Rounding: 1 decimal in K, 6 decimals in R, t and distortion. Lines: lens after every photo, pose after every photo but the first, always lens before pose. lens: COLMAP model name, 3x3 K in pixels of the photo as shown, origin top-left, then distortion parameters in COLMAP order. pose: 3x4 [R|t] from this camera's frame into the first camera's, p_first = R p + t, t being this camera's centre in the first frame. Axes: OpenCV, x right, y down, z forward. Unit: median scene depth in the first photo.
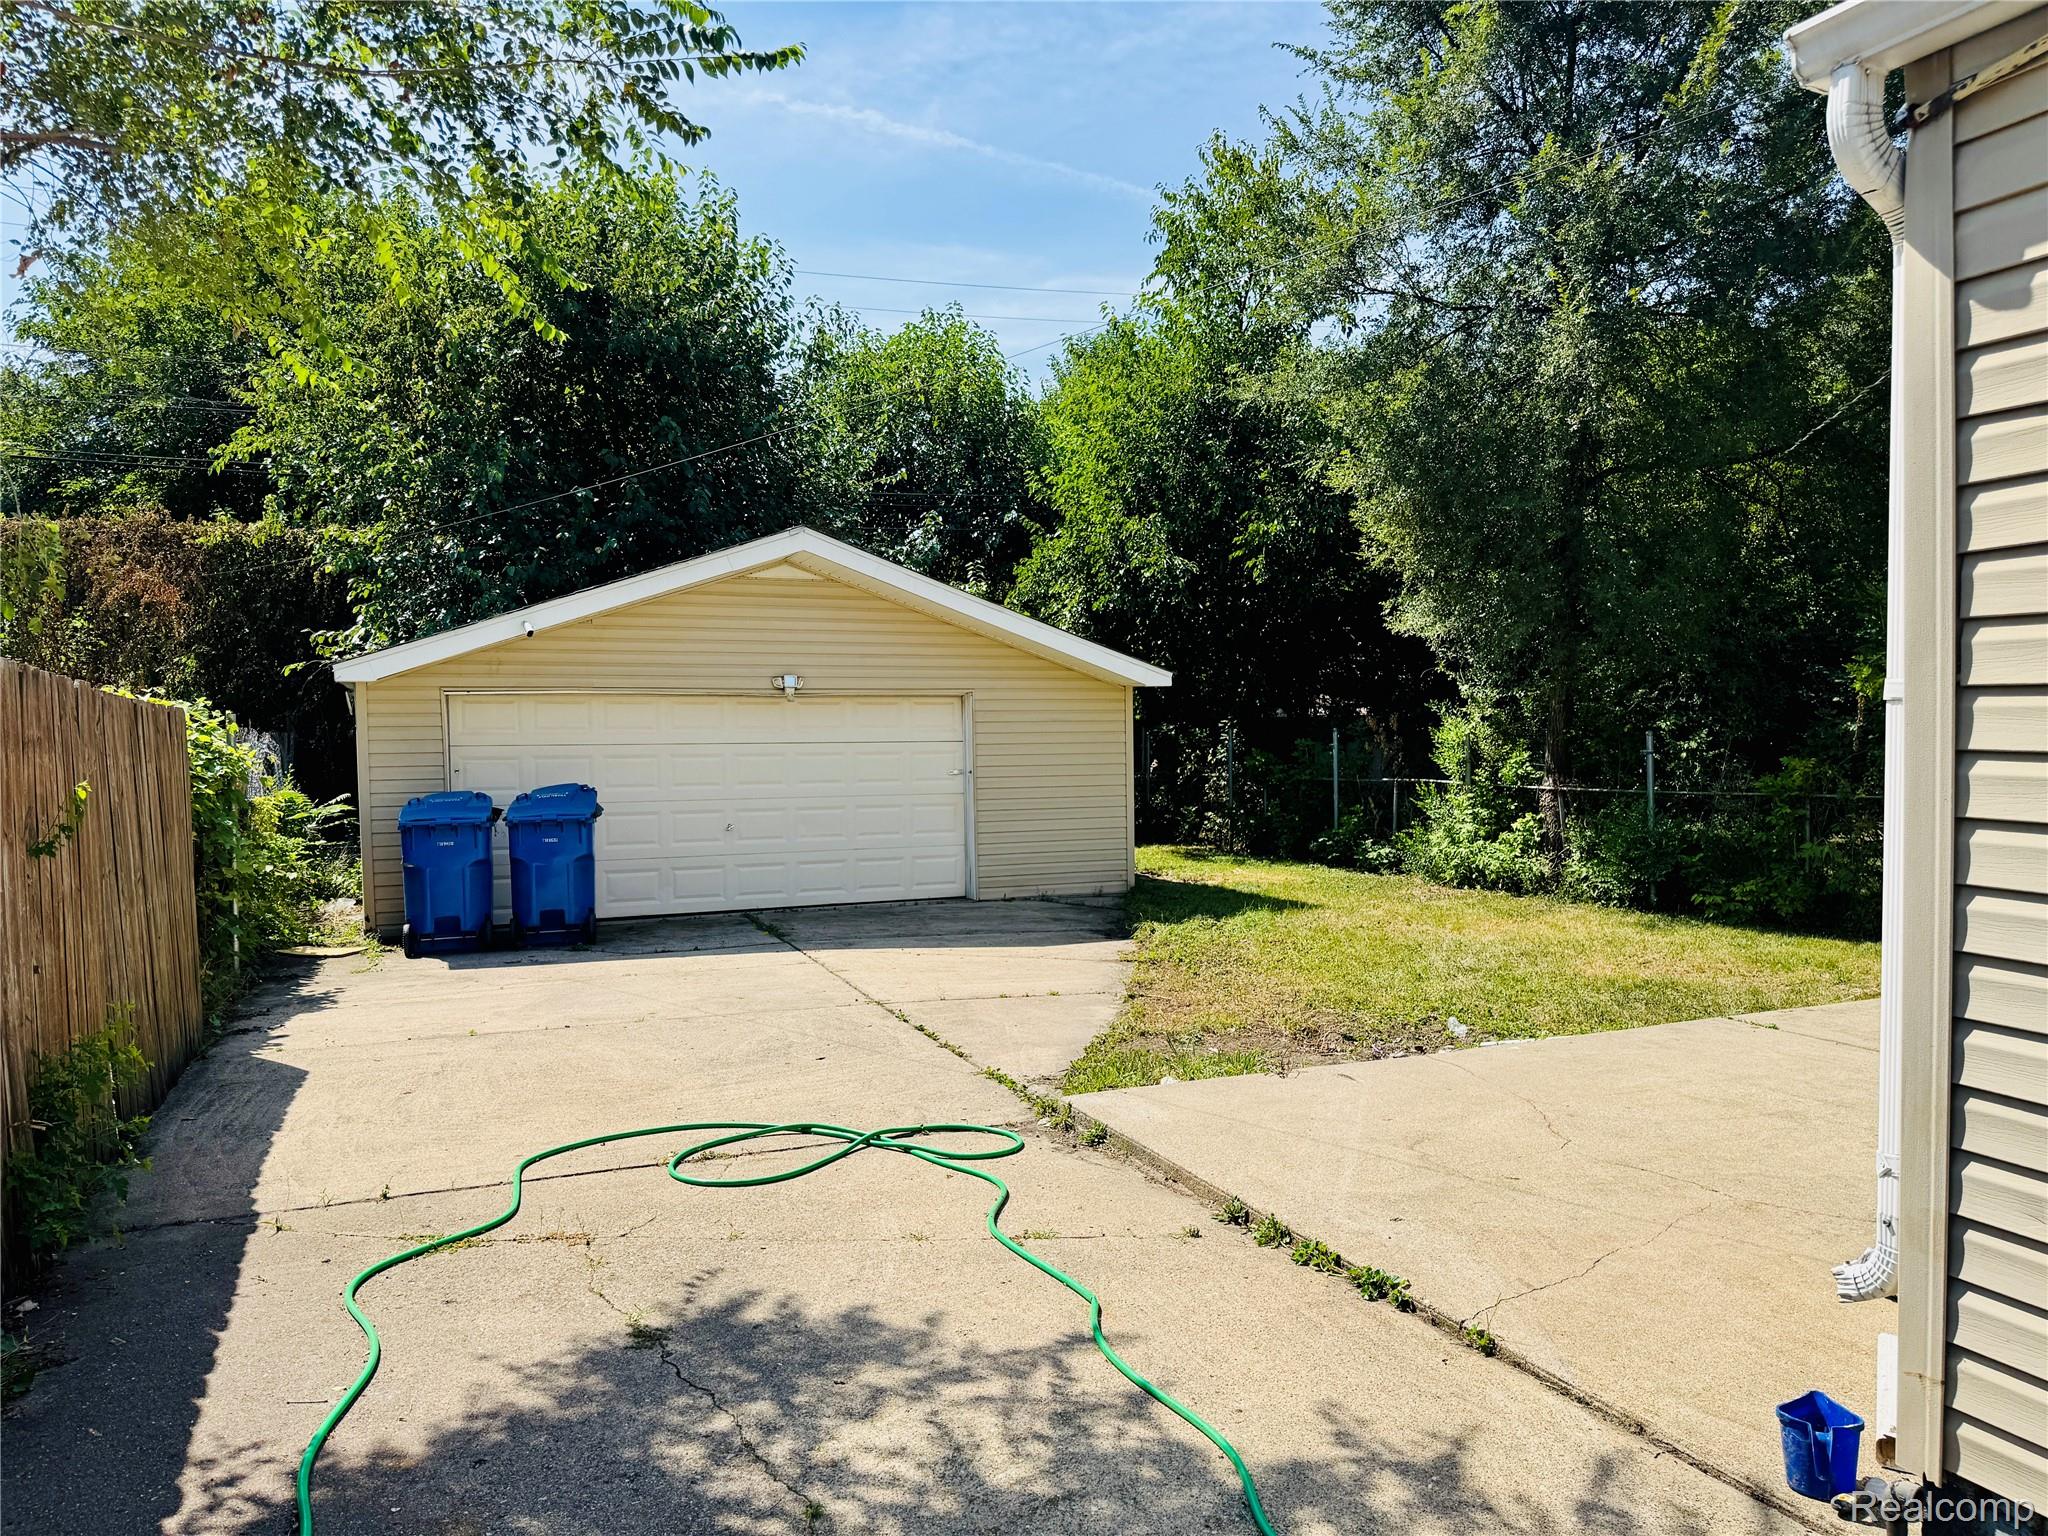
lens RADIAL K [[1431.4, 0, 1016.0], [0, 1431.4, 752.8], [0, 0, 1]] dist [0.124904, -0.193290]
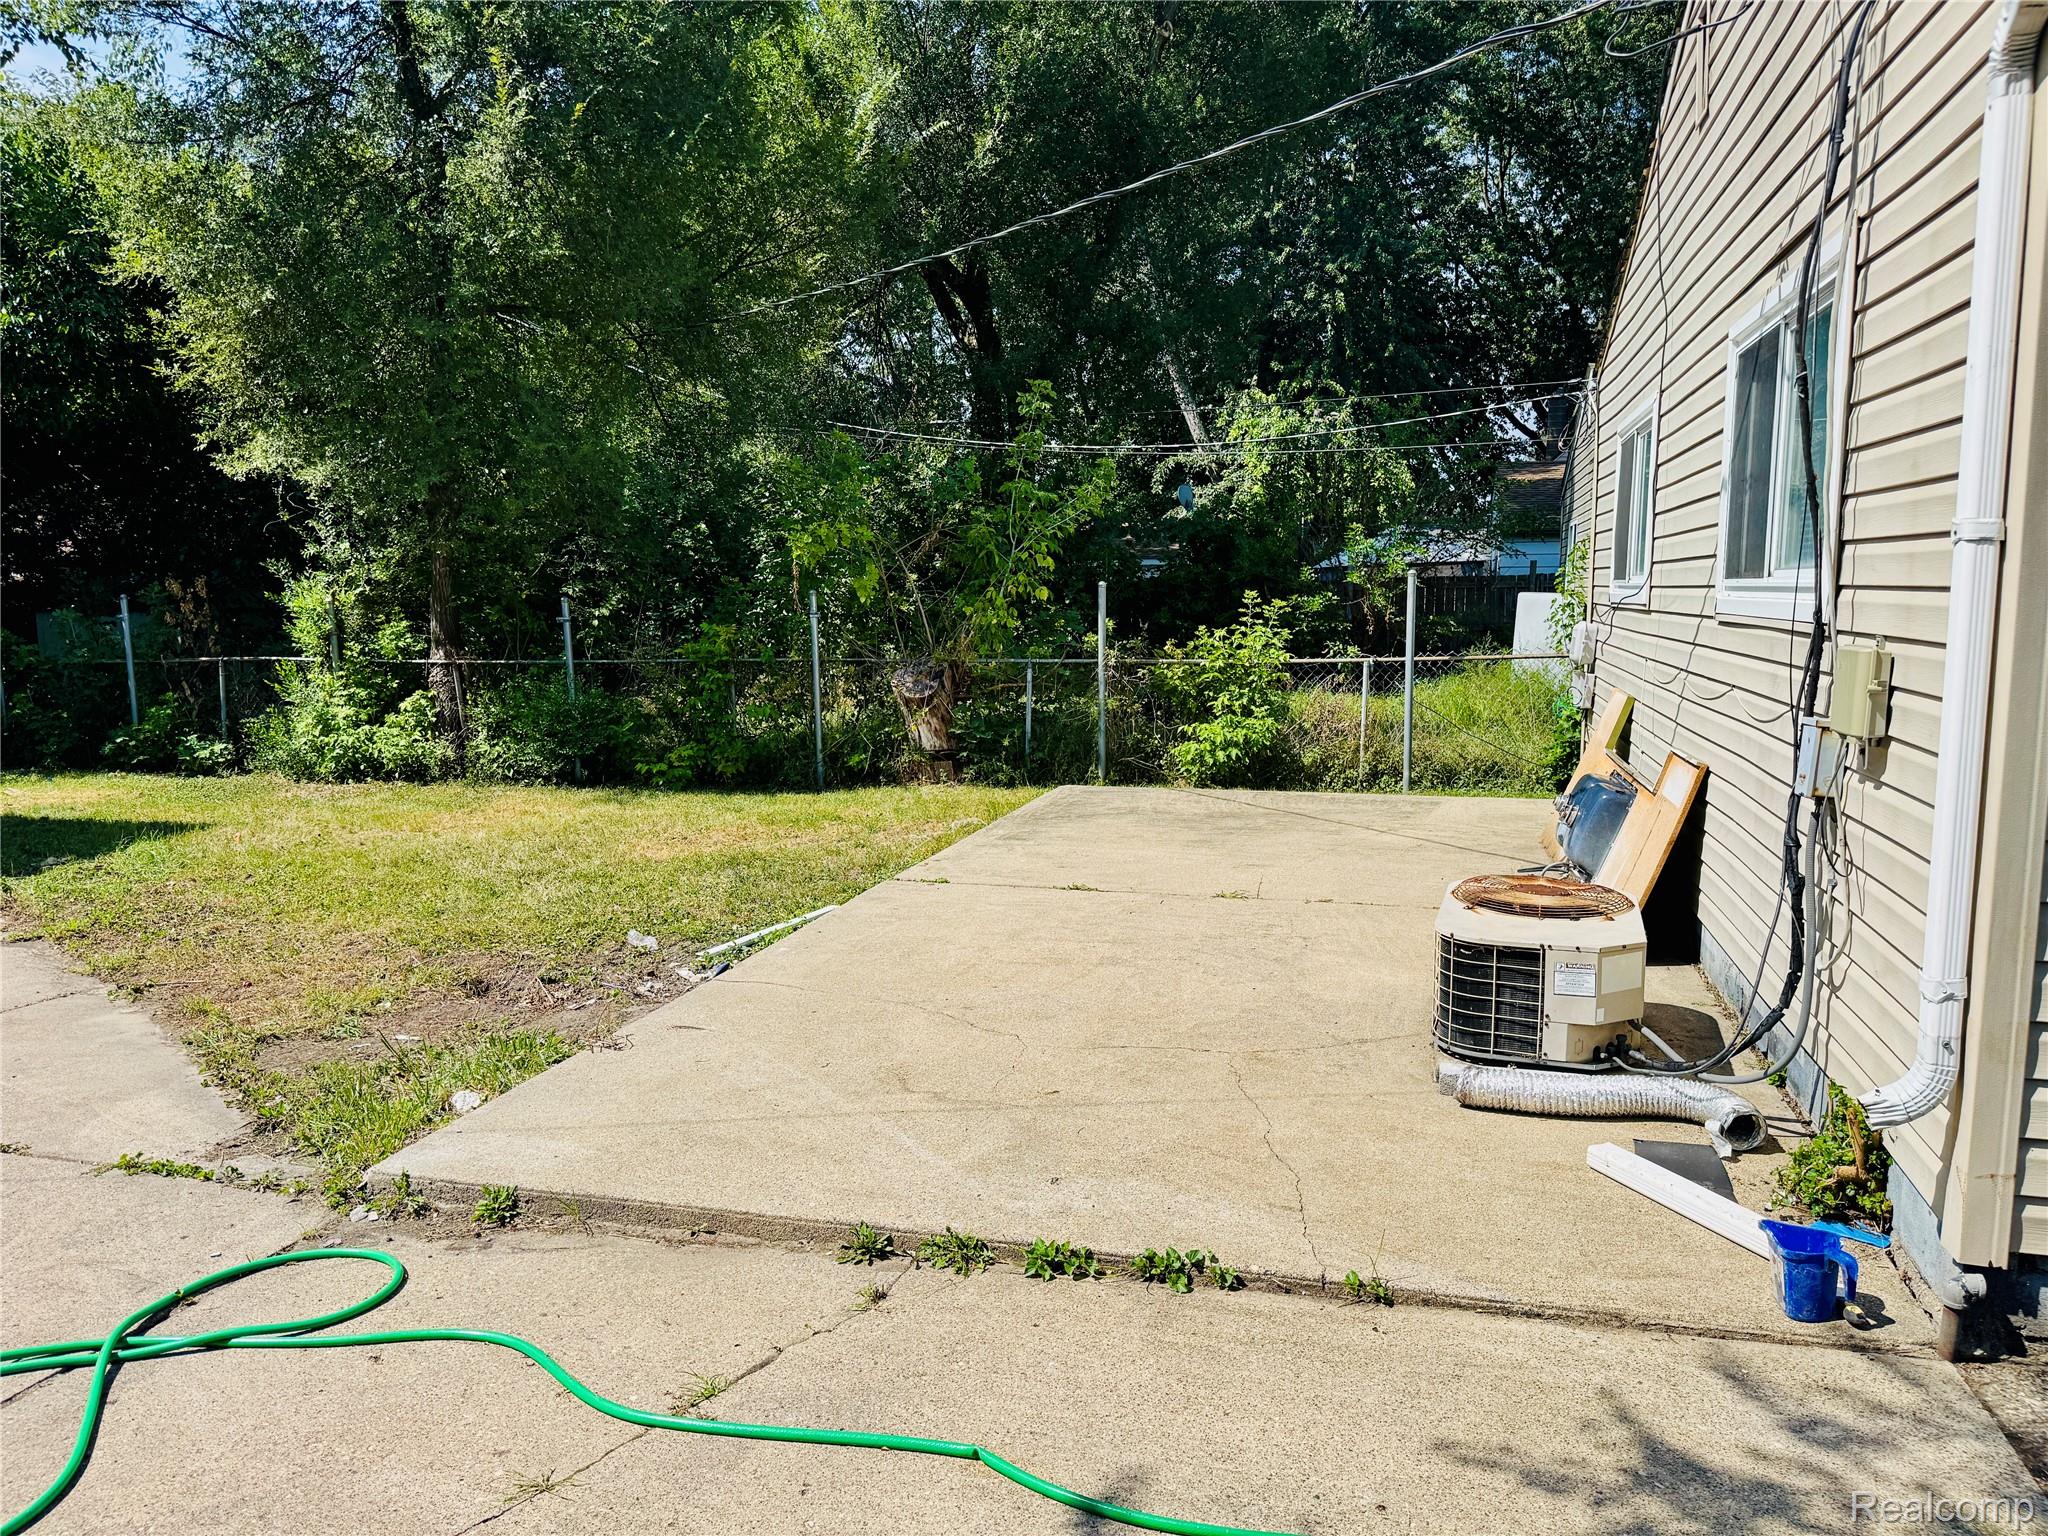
lens RADIAL K [[1431.4, 0, 1016.0], [0, 1431.4, 752.8], [0, 0, 1]] dist [0.124904, -0.193290]
pose [[0.624375, -0.083934, 0.776602, -0.133047], [0.015849, 0.995367, 0.094836, 0.000915], [-0.780964, -0.046905, 0.622812, 0.189837]]
